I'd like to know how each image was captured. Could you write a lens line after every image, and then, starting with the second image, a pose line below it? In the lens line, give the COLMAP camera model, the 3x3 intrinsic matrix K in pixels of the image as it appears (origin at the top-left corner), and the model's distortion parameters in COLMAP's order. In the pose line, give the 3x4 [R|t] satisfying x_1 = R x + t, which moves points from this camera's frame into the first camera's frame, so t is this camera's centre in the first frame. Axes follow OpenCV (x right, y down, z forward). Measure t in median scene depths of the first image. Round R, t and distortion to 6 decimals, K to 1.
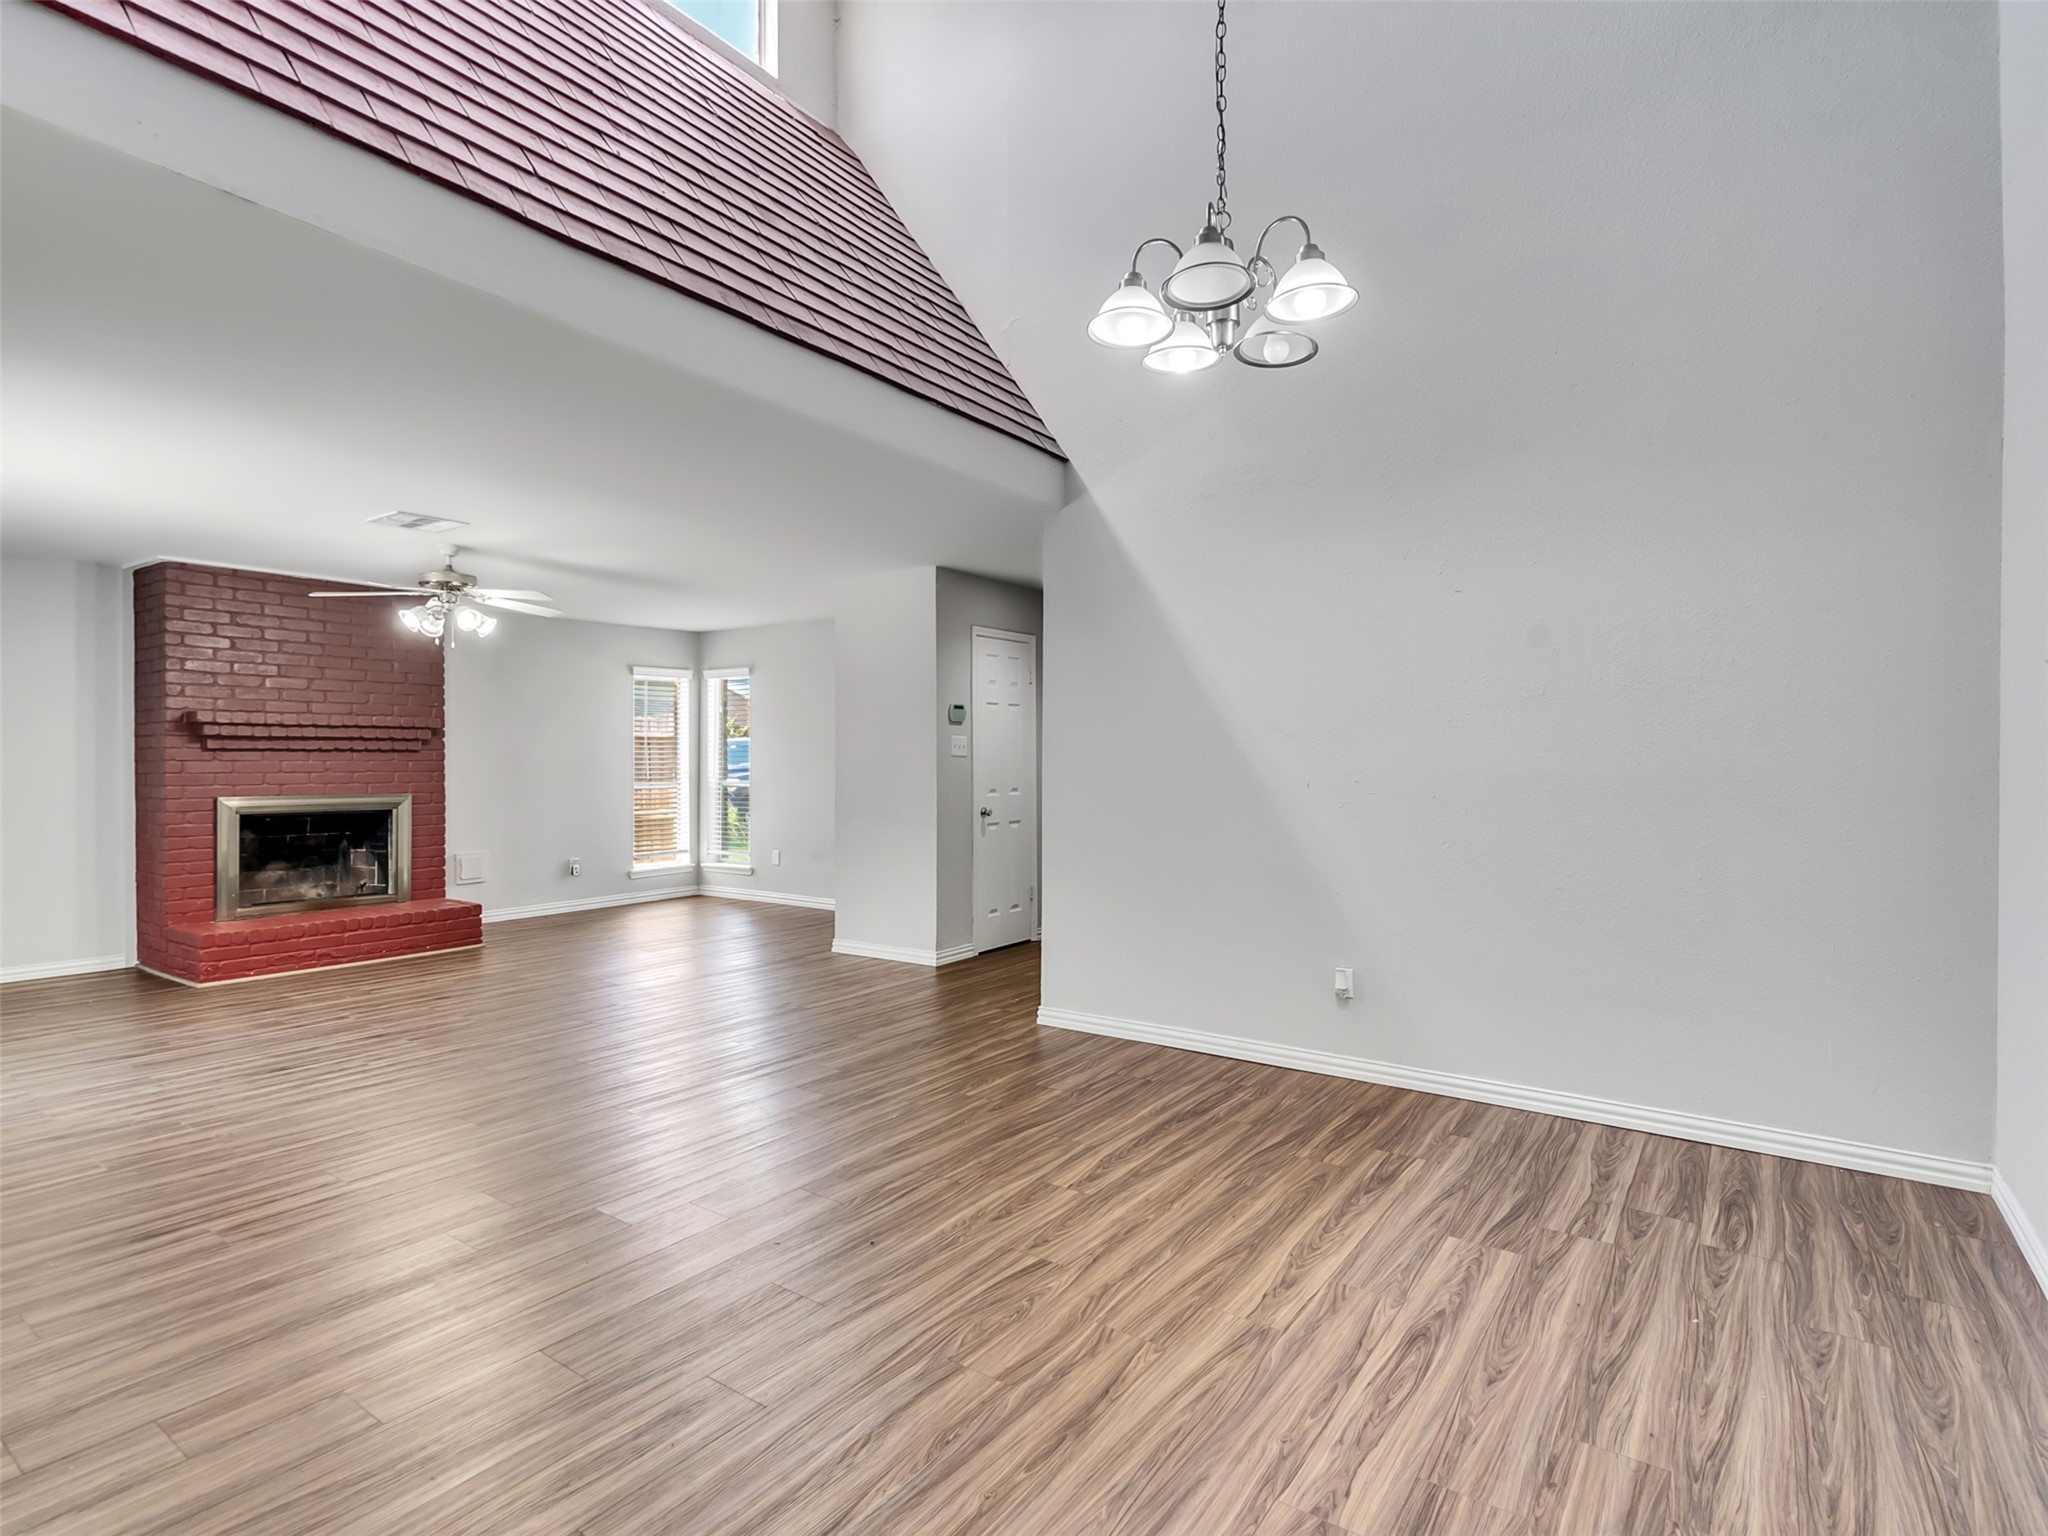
lens RADIAL K [[1052.0, 0, 1002.8], [0, 1052.0, 761.3], [0, 0, 1]] dist [-0.006607, 0.004475]
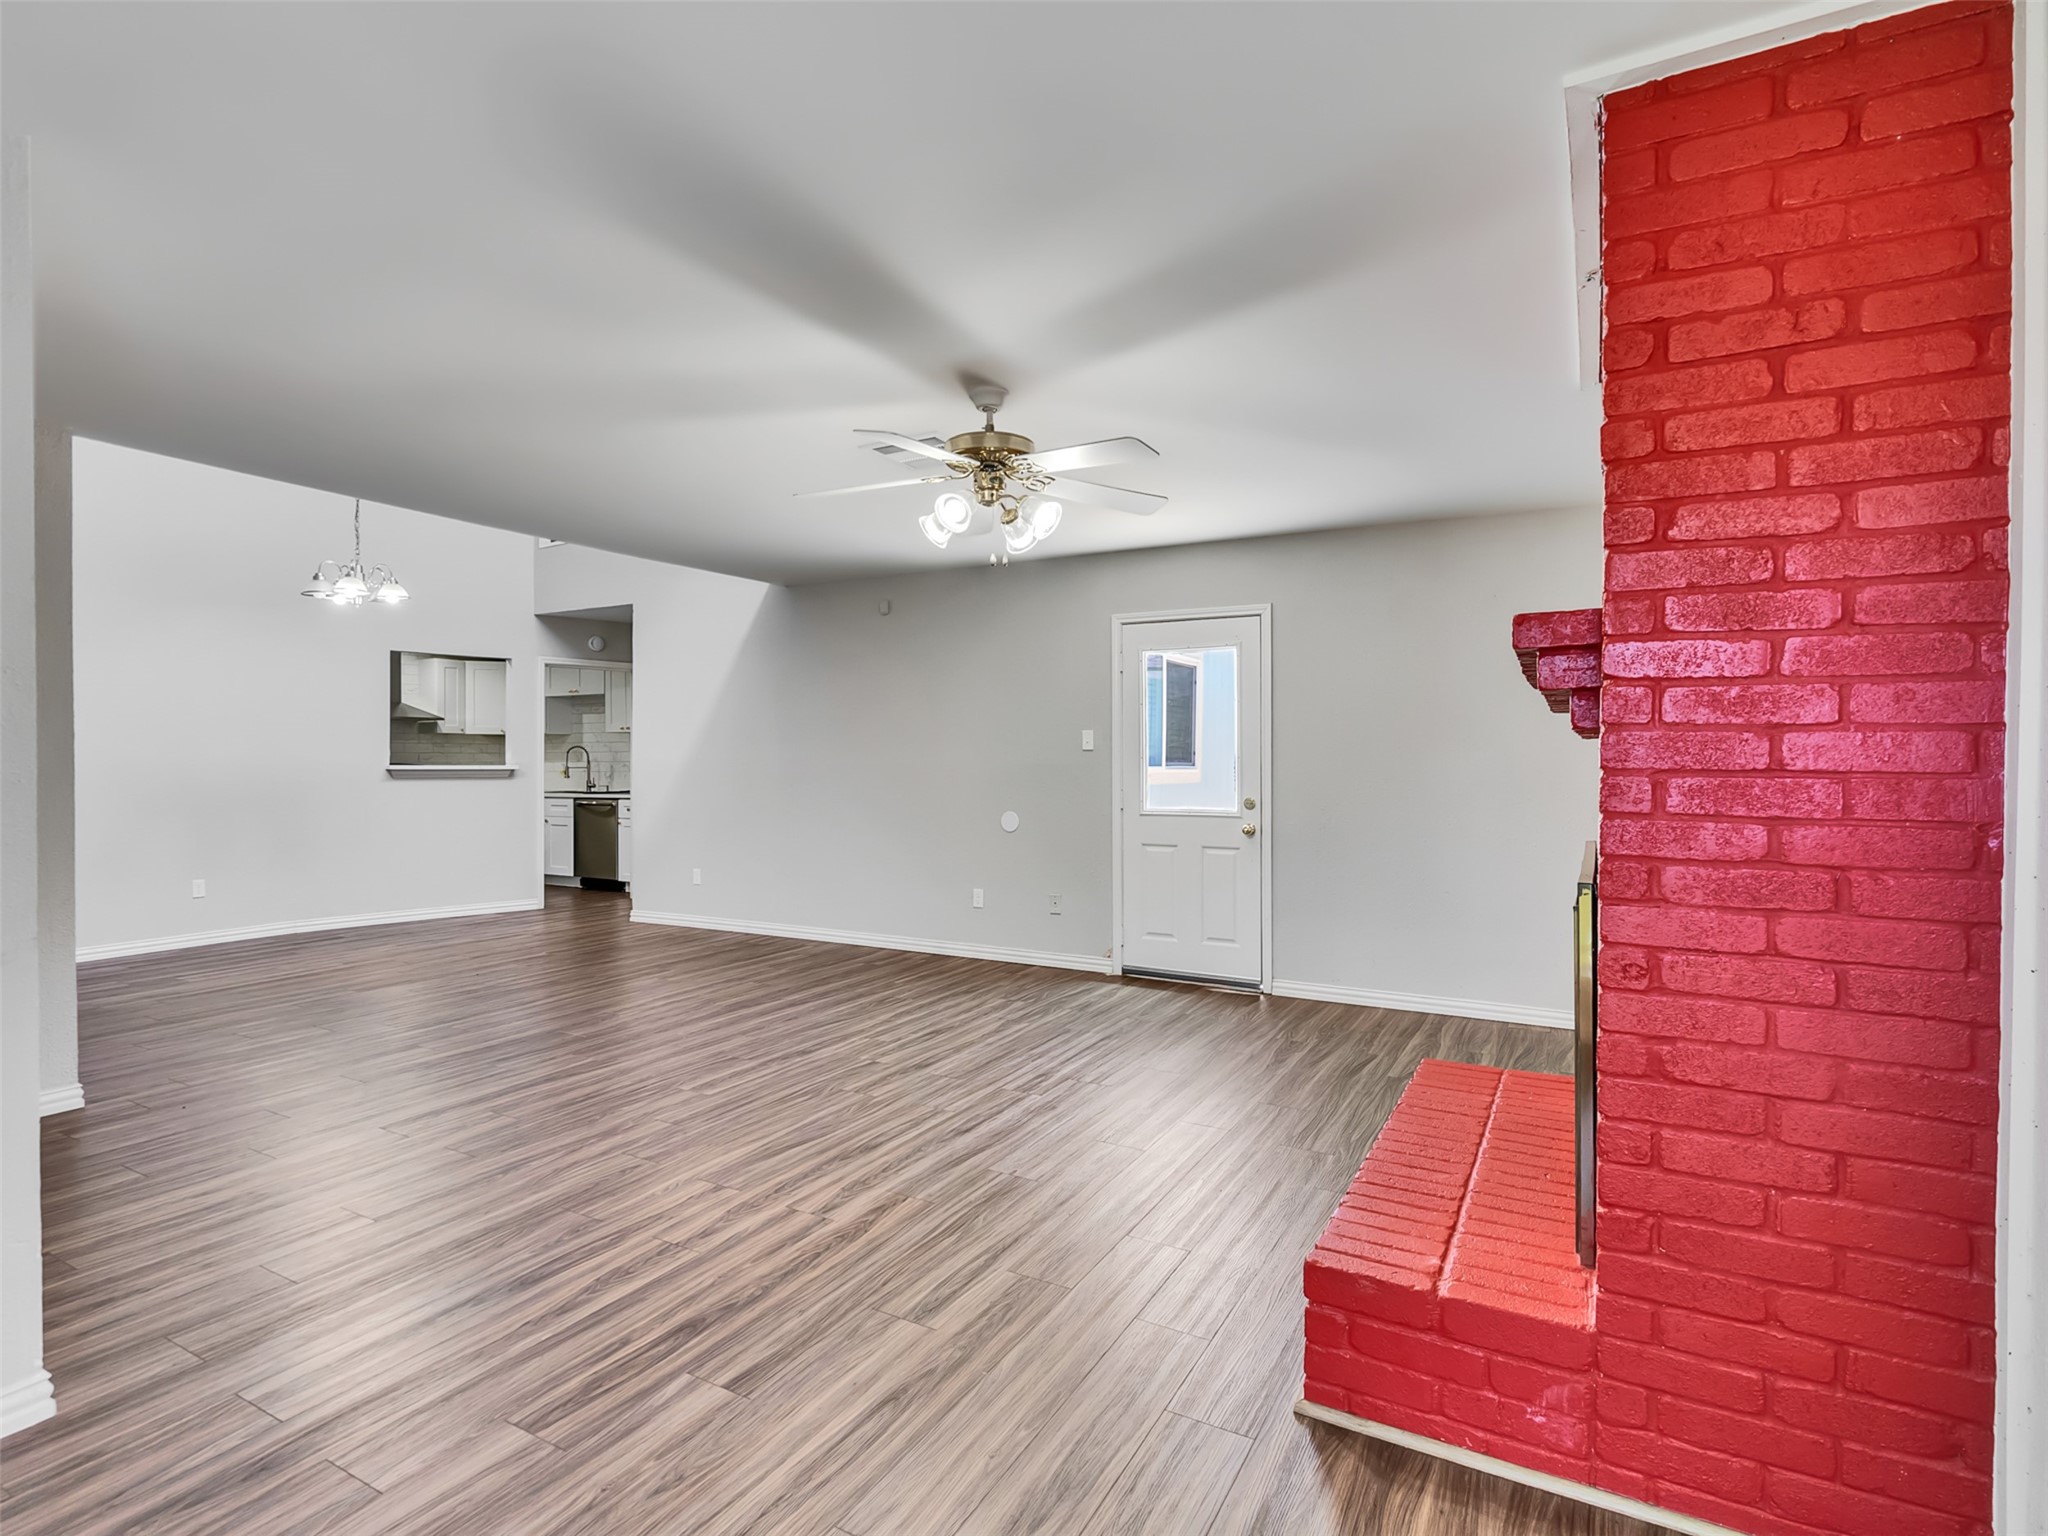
lens RADIAL K [[1052.0, 0, 1009.5], [0, 1052.0, 763.8], [0, 0, 1]] dist [-0.006607, 0.004475]
pose [[-0.993664, -0.000738, -0.112388, -0.681877], [-0.001857, 0.999950, 0.009852, -0.007746], [0.112375, 0.009999, -0.993616, 2.288539]]
